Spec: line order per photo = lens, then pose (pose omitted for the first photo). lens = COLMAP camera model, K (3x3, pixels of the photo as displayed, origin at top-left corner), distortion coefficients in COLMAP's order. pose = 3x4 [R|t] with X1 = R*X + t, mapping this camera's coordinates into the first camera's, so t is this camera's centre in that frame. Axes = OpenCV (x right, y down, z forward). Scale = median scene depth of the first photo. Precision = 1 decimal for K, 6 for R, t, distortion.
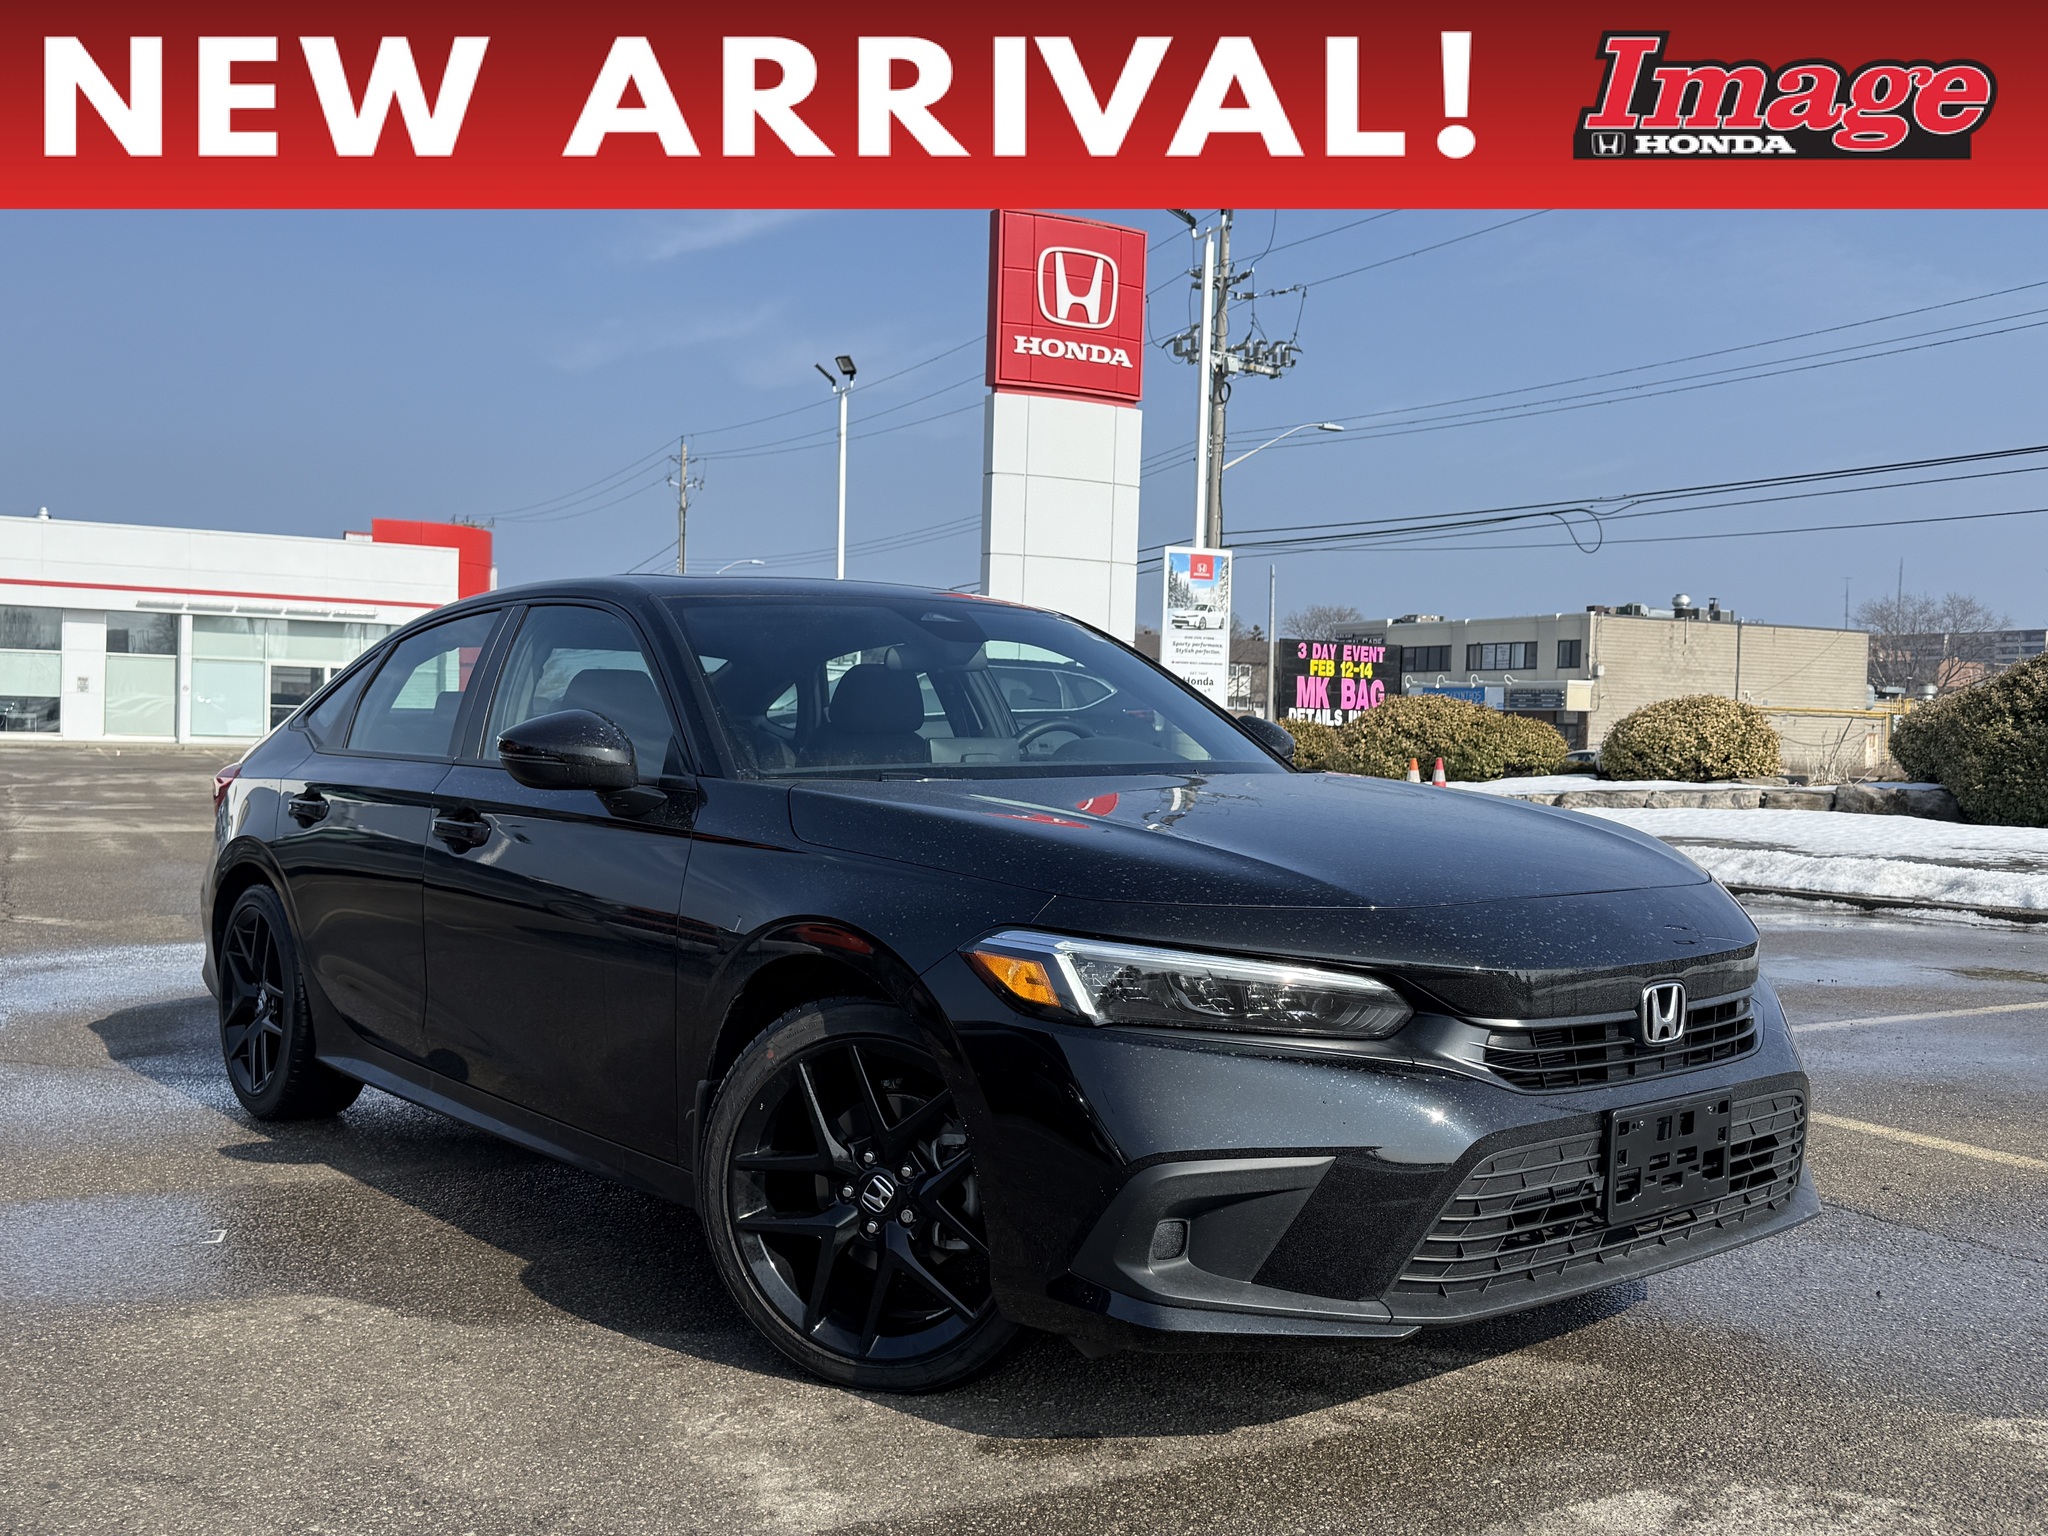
lens RADIAL K [[1902.8, 0, 1024.0], [0, 1902.8, 768.0], [0, 0, 1]] dist [0.220390, -0.406148]
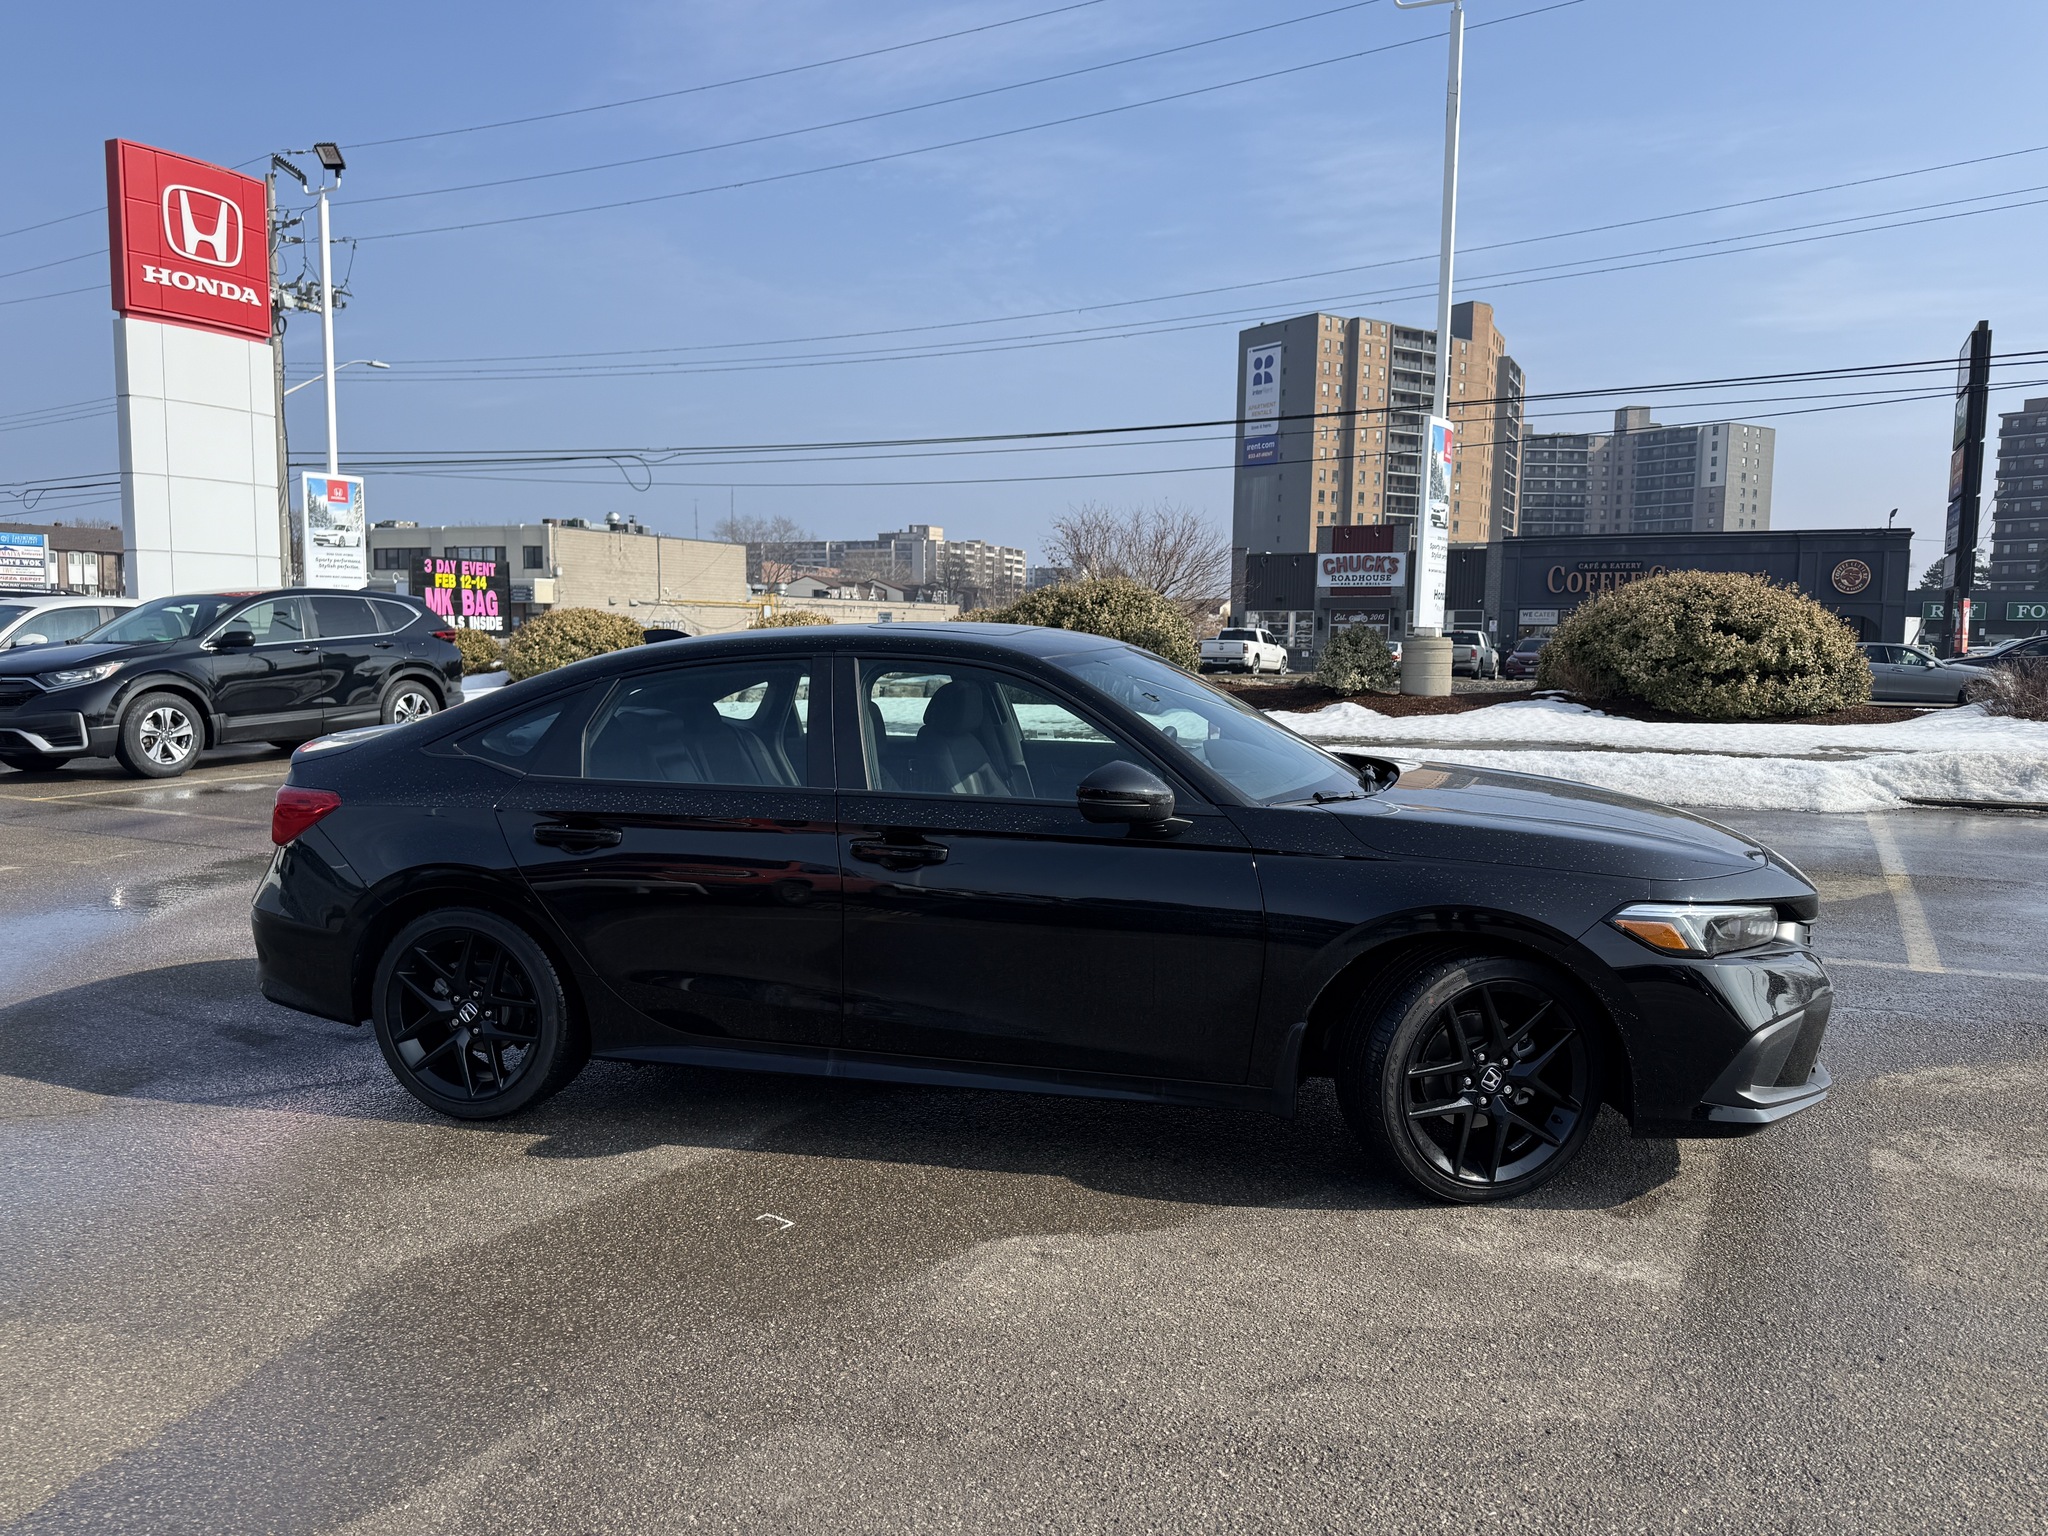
lens RADIAL K [[1492.7, 0, 1041.9], [0, 1492.7, 774.2], [0, 0, 1]] dist [0.065770, -0.084727]
pose [[0.808630, -0.075650, 0.583433, -0.107423], [0.024060, 0.995121, 0.095684, -0.014749], [-0.587825, -0.063336, 0.806505, 0.026726]]
